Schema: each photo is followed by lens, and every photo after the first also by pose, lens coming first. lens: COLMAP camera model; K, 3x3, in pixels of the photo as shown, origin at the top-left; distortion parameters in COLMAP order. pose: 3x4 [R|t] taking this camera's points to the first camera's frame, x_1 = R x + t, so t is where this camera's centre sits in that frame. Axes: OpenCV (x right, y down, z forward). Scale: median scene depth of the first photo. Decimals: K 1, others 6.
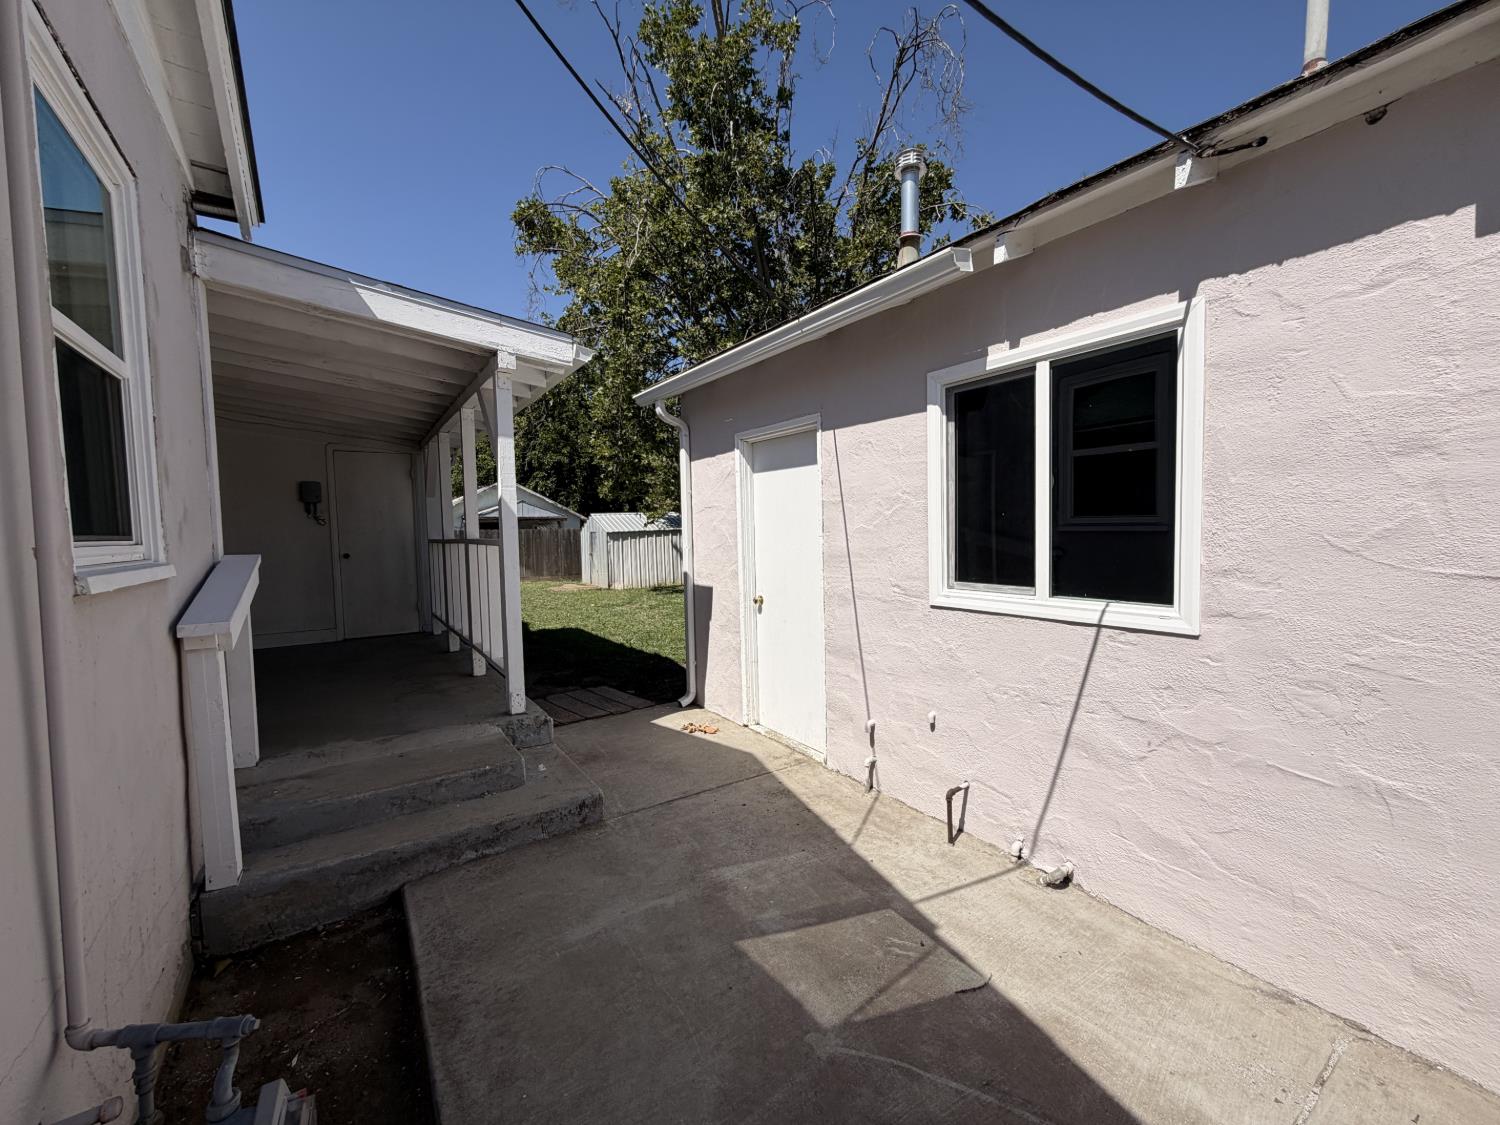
lens RADIAL K [[608.0, 0, 744.1], [0, 608.0, 562.7], [0, 0, 1]] dist [-0.000390, 0.000160]
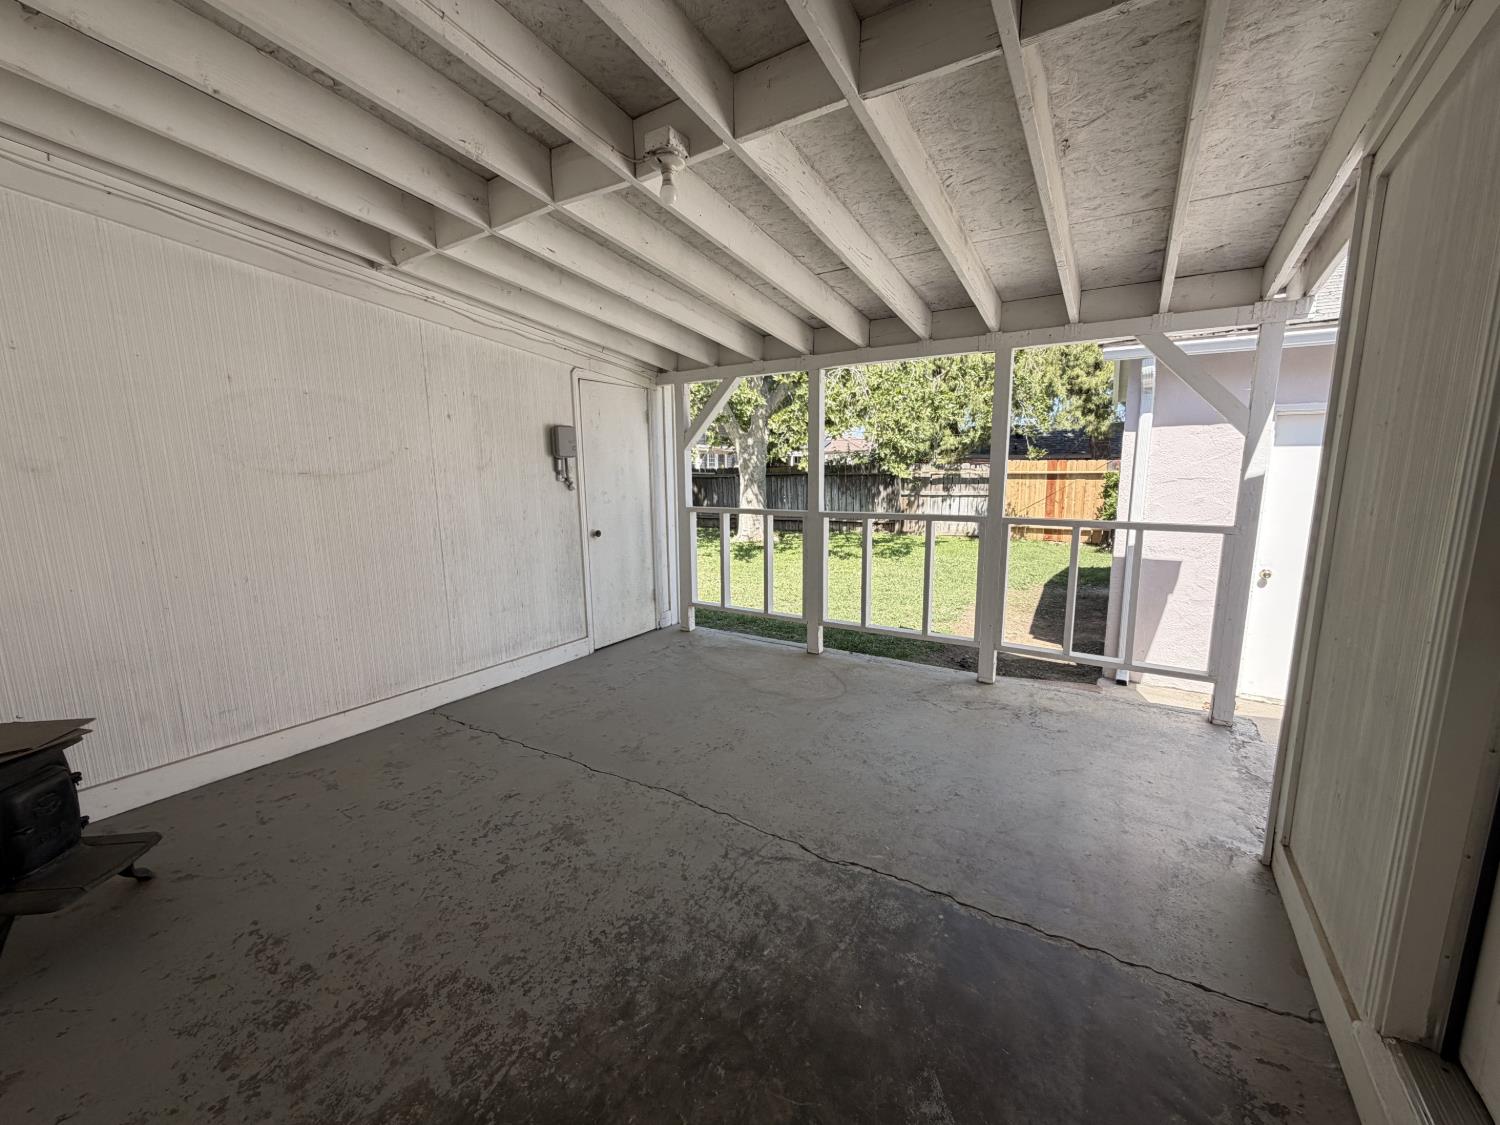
lens RADIAL K [[608.0, 0, 750.4], [0, 608.0, 564.1], [0, 0, 1]] dist [-0.000390, 0.000160]
pose [[0.915084, -0.053473, 0.399702, -0.272268], [0.012212, 0.994390, 0.105073, -0.016739], [-0.403078, -0.091269, 0.910603, 0.100665]]
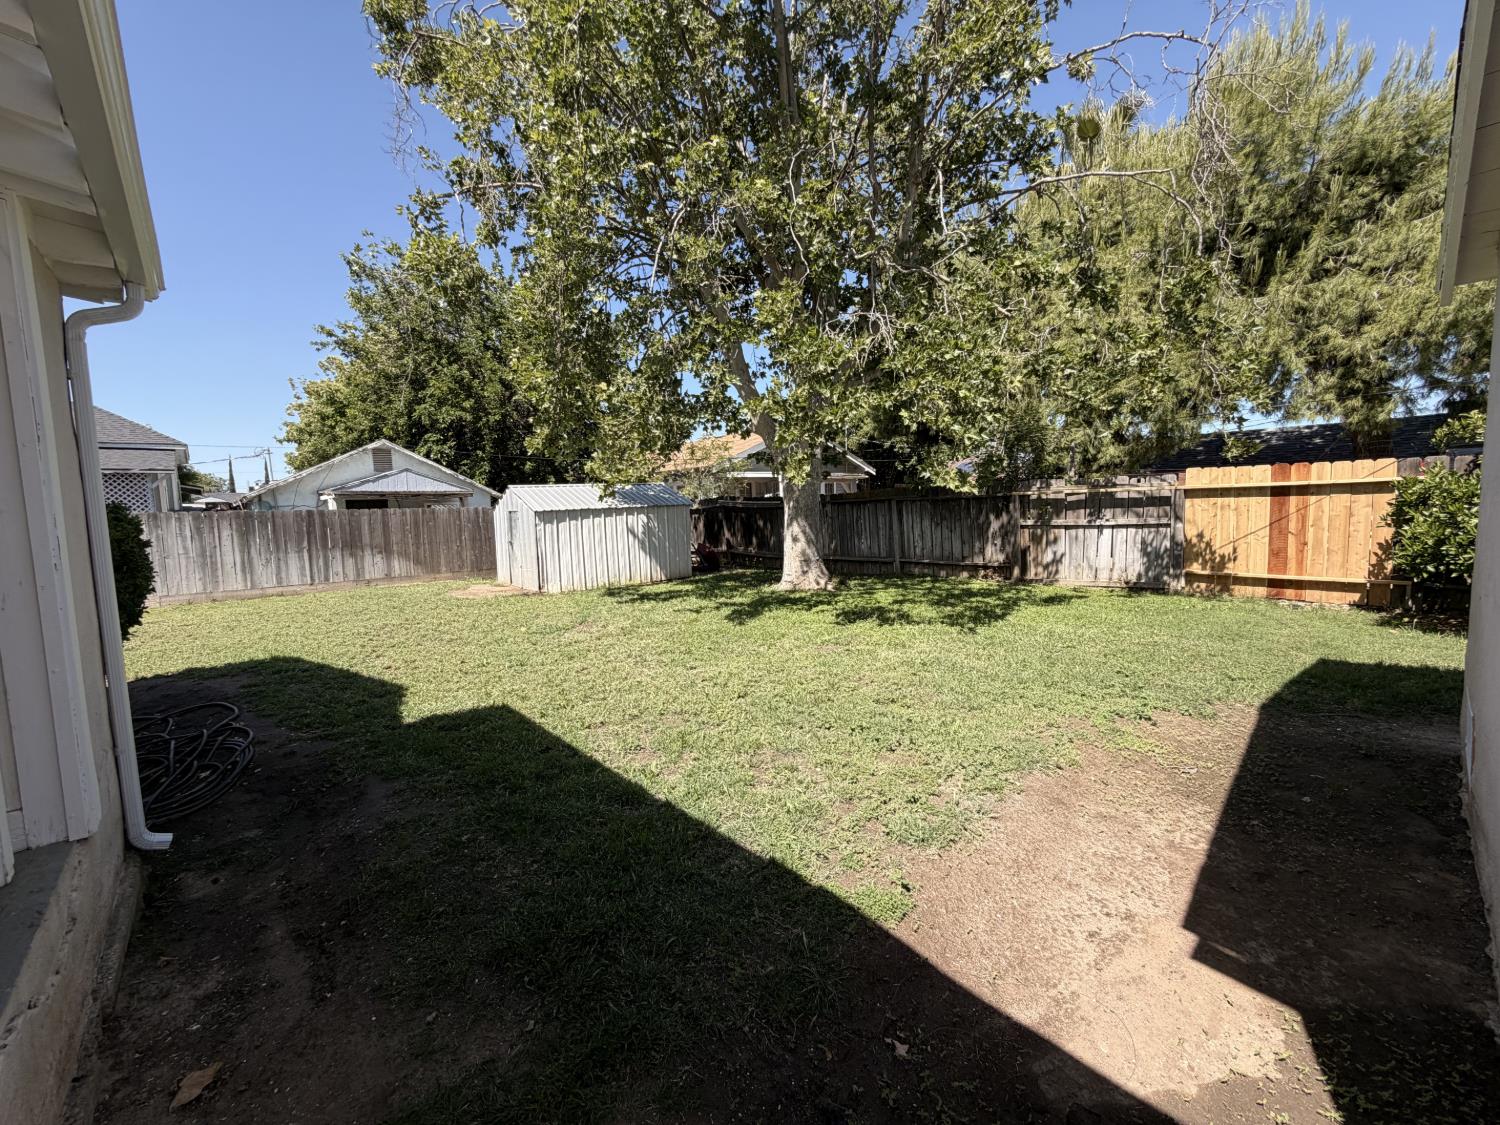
lens RADIAL K [[608.0, 0, 751.3], [0, 608.0, 562.9], [0, 0, 1]] dist [-0.000390, 0.000160]
pose [[0.989290, -0.022739, 0.144183, -0.076786], [0.017622, 0.999172, 0.036667, -0.011677], [-0.144897, -0.033733, 0.988872, 0.256753]]
